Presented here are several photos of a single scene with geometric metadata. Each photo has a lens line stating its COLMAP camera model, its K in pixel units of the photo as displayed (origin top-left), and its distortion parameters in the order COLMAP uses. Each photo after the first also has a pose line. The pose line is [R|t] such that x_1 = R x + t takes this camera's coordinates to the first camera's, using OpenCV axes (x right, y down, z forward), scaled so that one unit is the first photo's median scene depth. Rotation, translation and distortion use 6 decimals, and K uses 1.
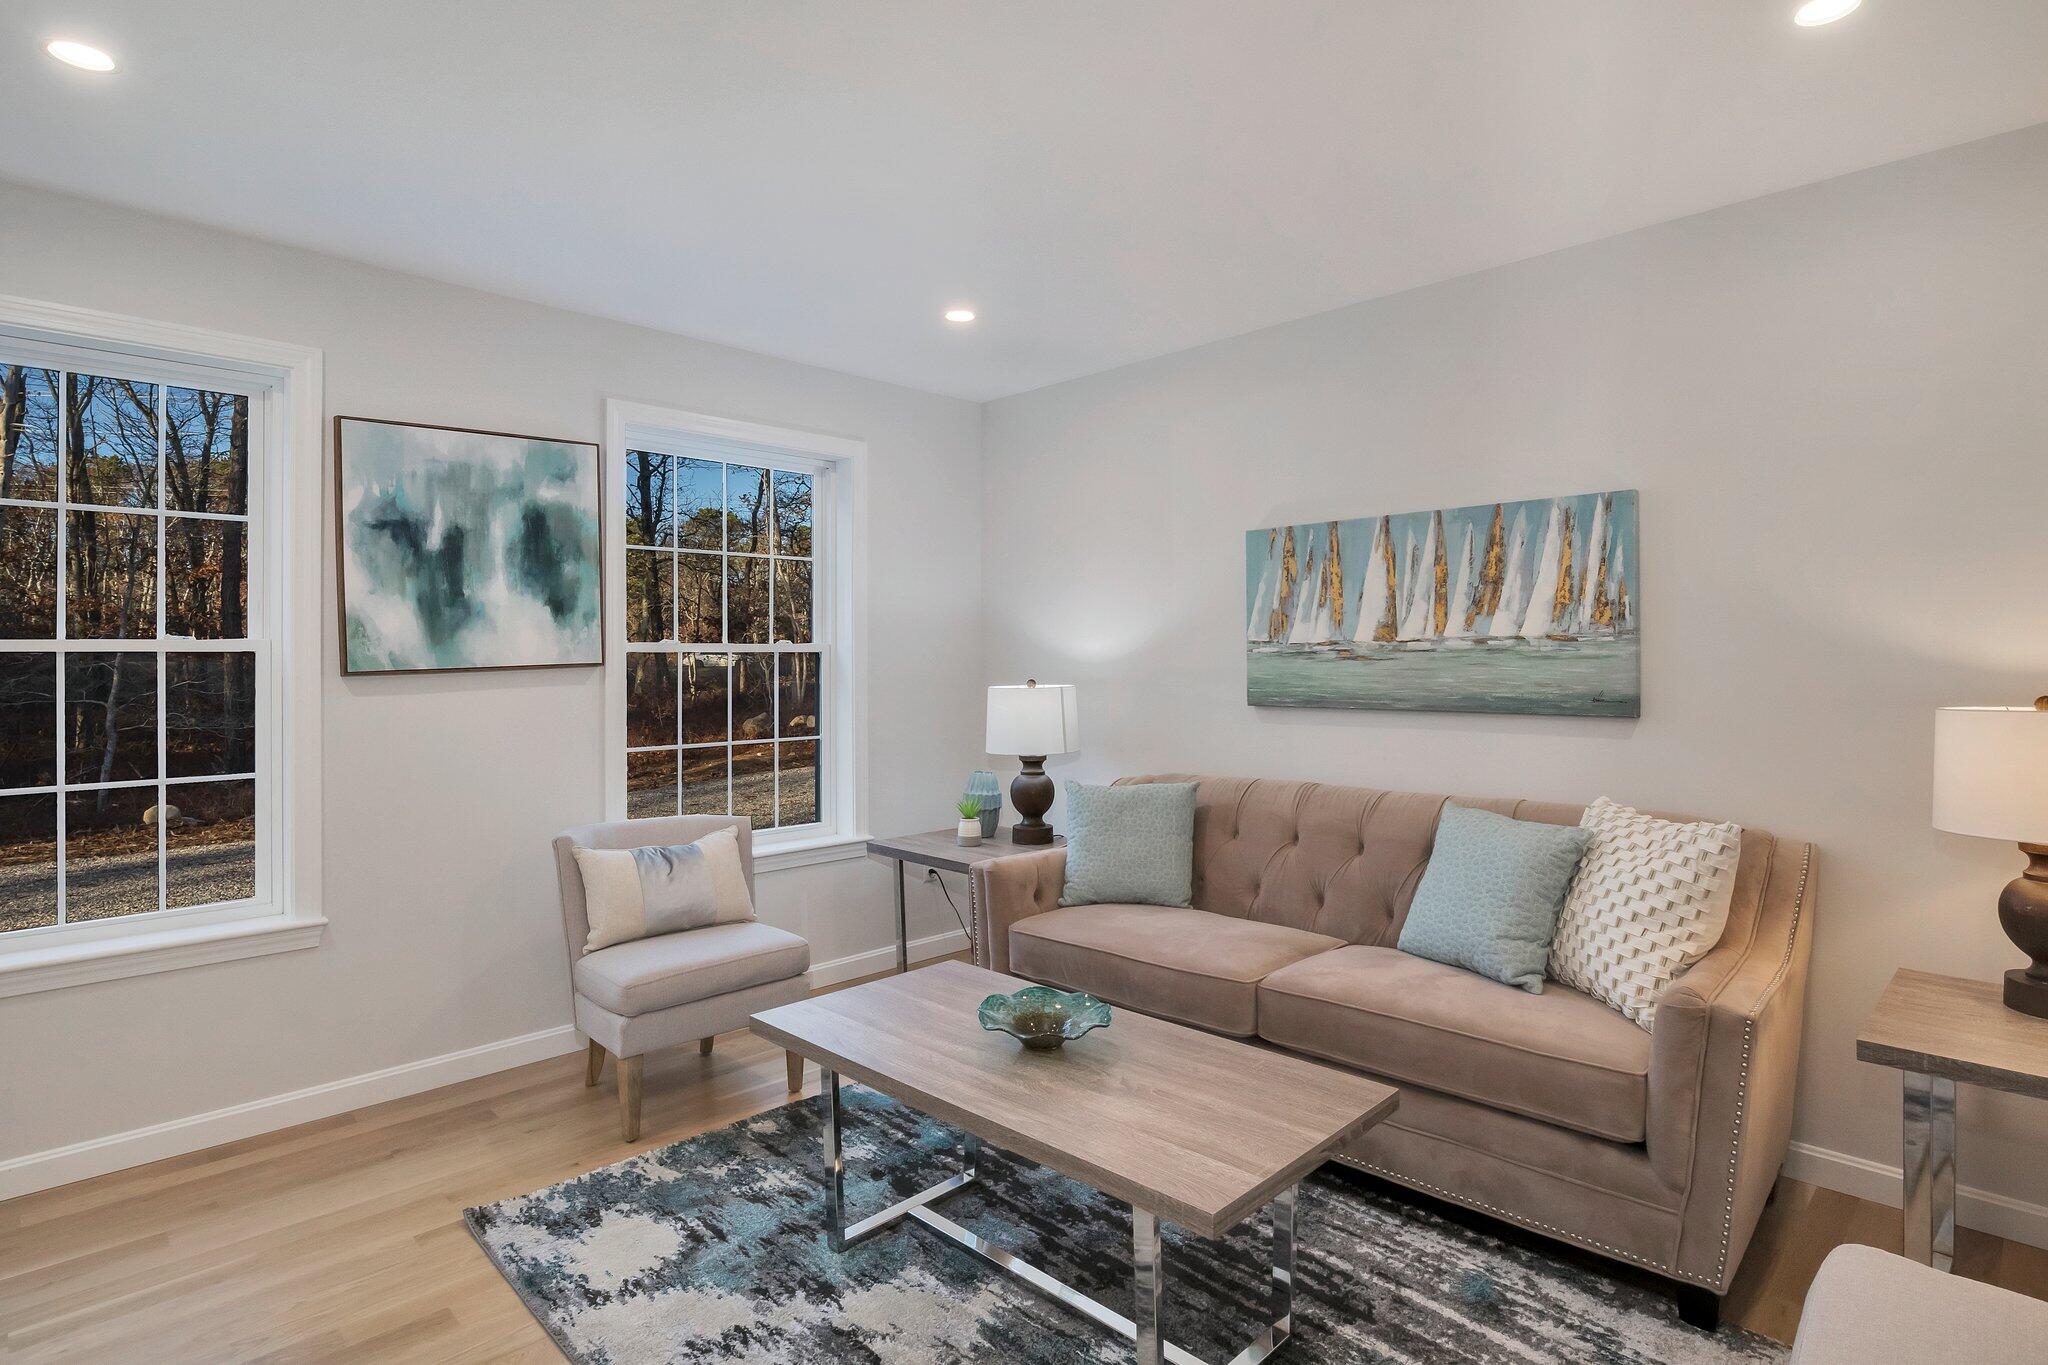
lens RADIAL K [[1024.0, 0, 1027.1], [0, 1024.0, 657.0], [0, 0, 1]] dist [0.000408, 0.000227]
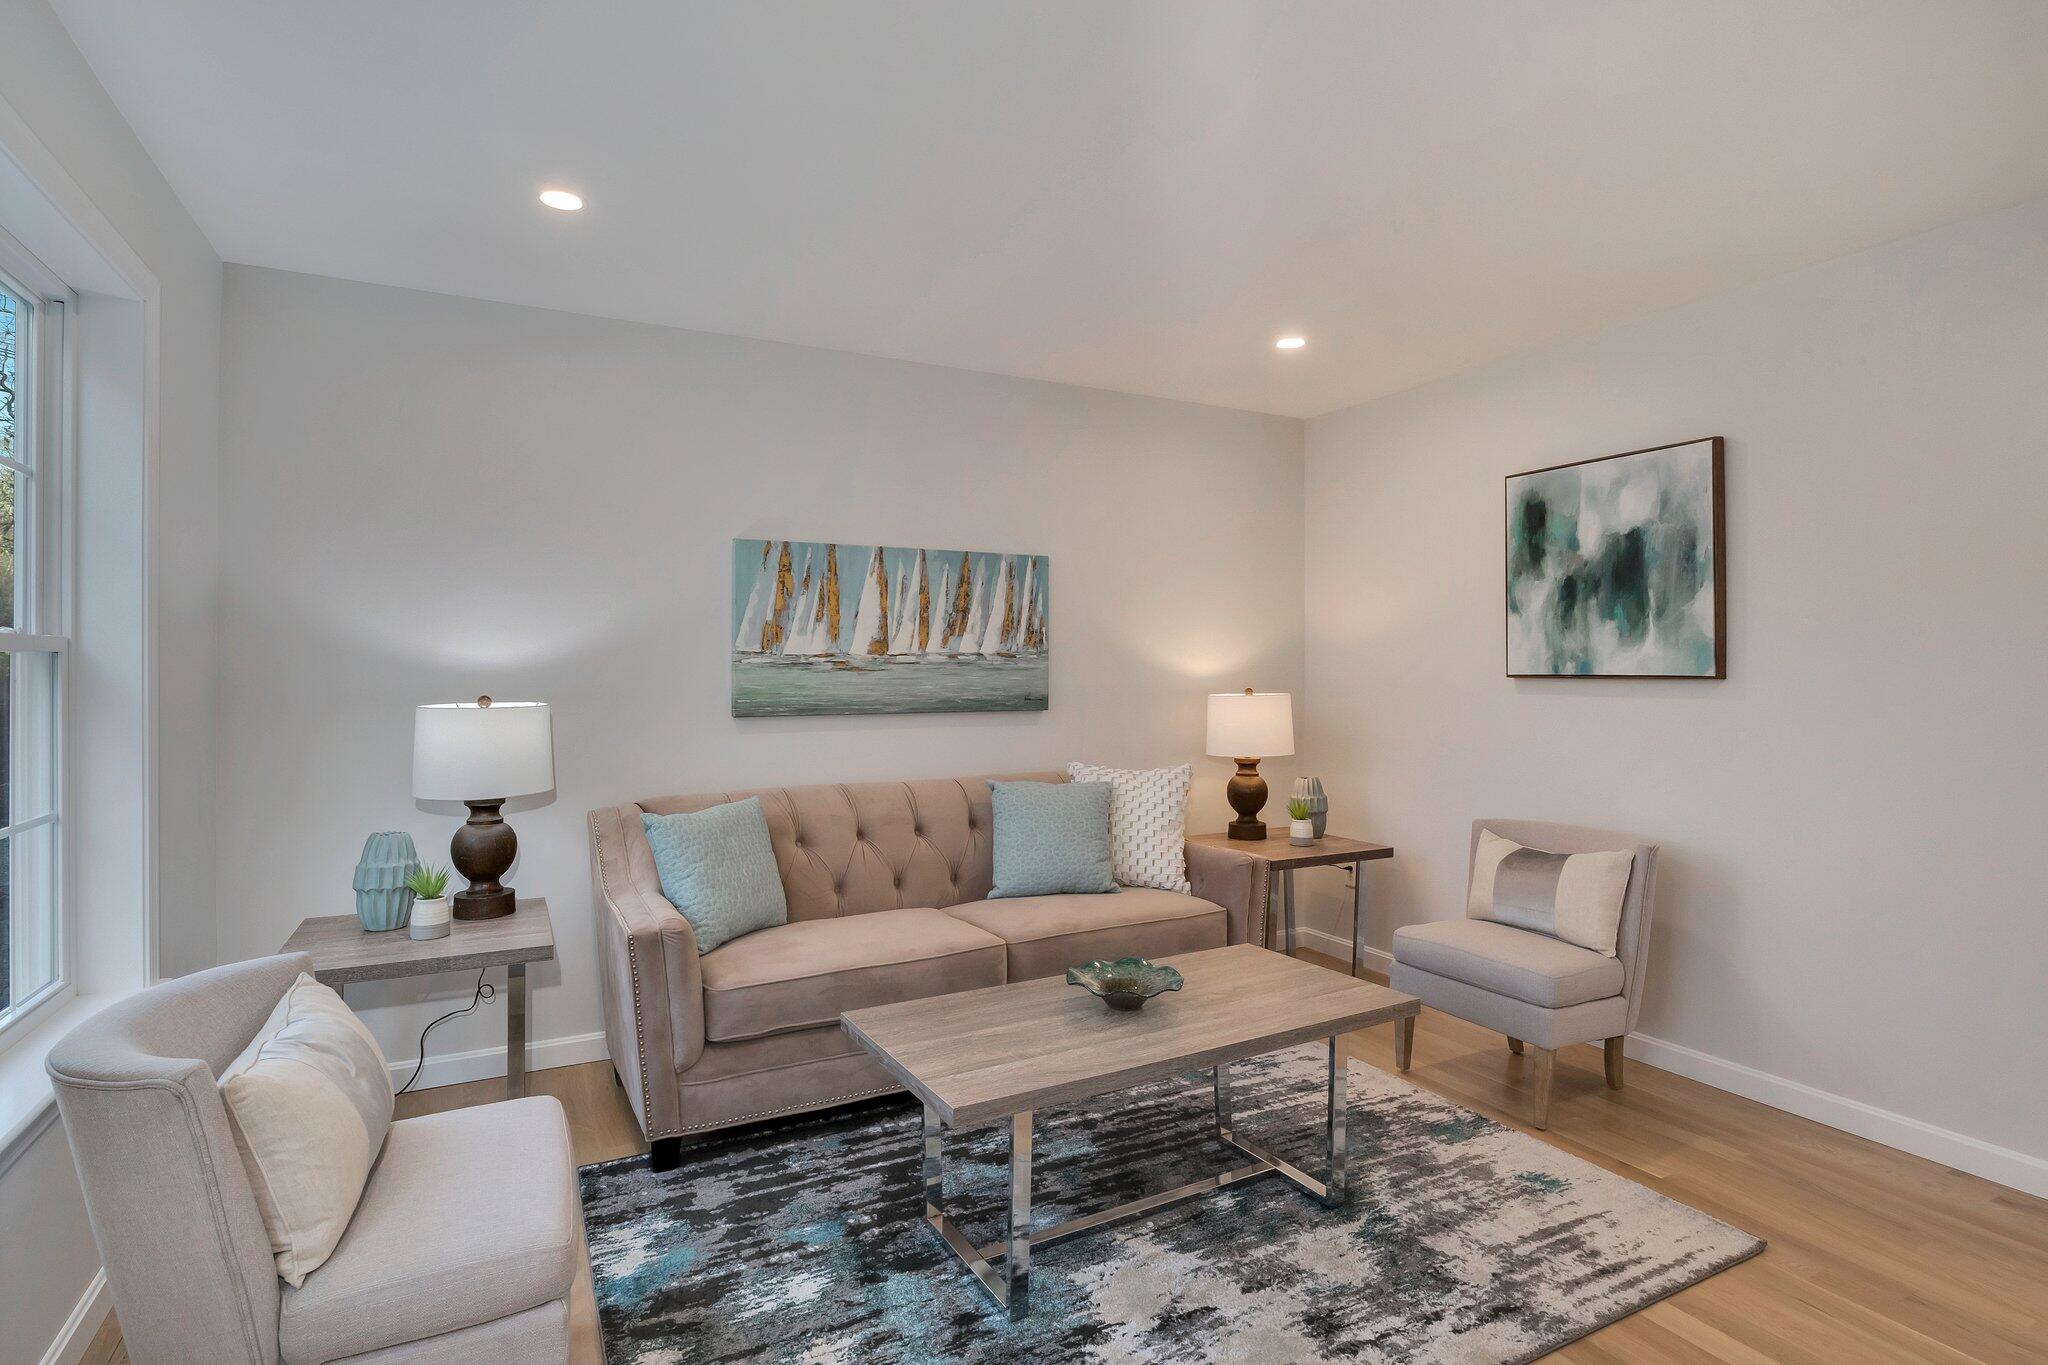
lens RADIAL K [[1024.3, 0, 1024.0], [0, 1024.3, 682.5], [0, 0, 1]] dist [-0.001459, -0.000607]
pose [[0.303983, -0.006638, 0.952654, -0.741441], [-0.001355, 0.999972, 0.007400, 0.007725], [-0.952676, -0.003541, 0.303966, 0.513735]]
